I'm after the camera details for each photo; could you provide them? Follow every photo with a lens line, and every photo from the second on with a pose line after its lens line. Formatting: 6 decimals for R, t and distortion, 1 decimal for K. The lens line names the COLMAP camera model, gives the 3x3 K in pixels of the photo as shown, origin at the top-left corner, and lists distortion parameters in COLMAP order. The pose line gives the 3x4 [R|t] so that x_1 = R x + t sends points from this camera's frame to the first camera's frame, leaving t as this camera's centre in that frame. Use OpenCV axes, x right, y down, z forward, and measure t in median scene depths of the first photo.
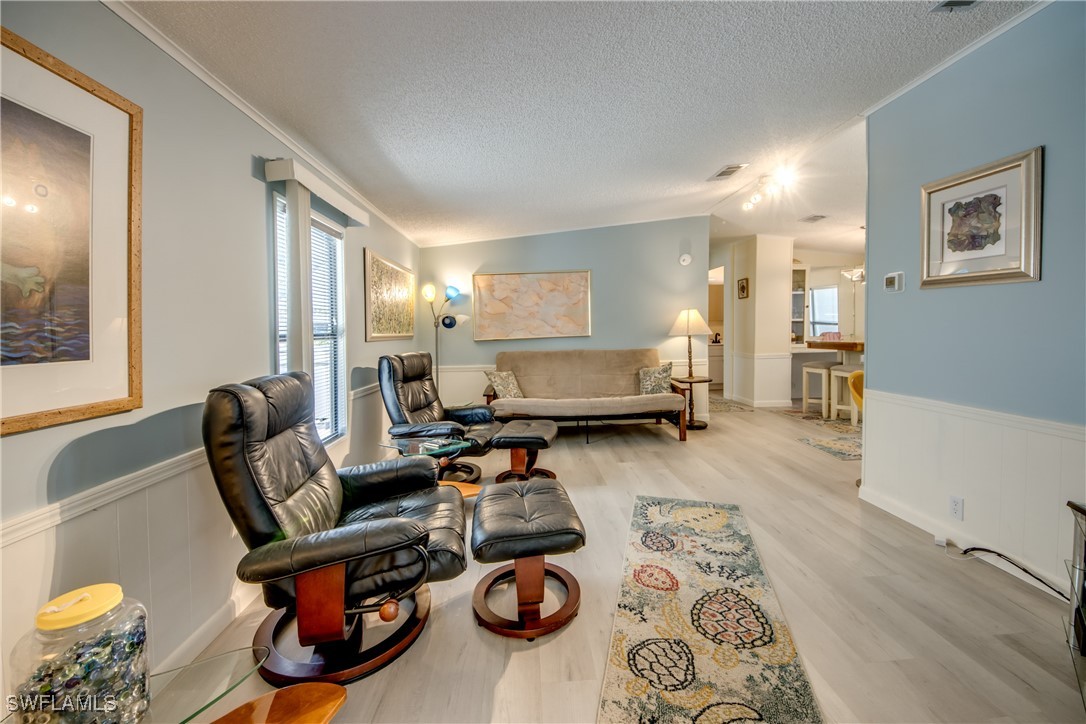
lens RADIAL K [[403.7, 0, 568.2], [0, 403.7, 330.1], [0, 0, 1]] dist [0.015428, -0.013311]
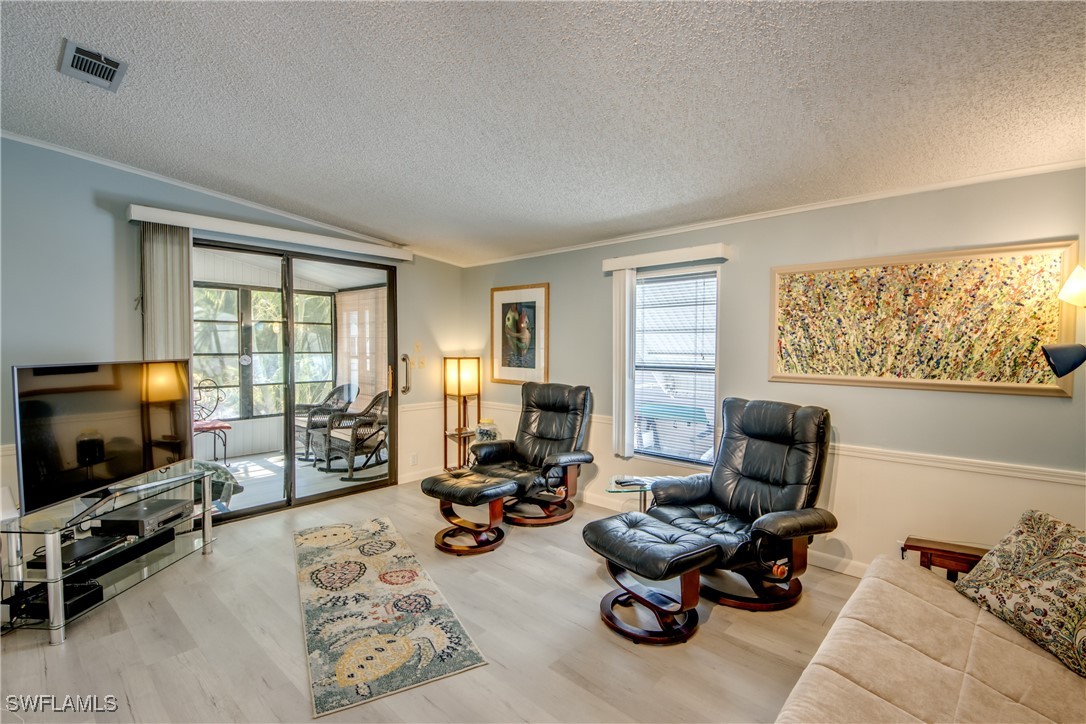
lens RADIAL K [[477.9, 0, 550.5], [0, 477.9, 357.9], [0, 0, 1]] dist [-0.039732, -0.001660]
pose [[-0.722958, 0.029145, -0.690277, 0.590987], [-0.000874, 0.999070, 0.043098, -0.080927], [0.690892, 0.031761, -0.722260, 1.617200]]
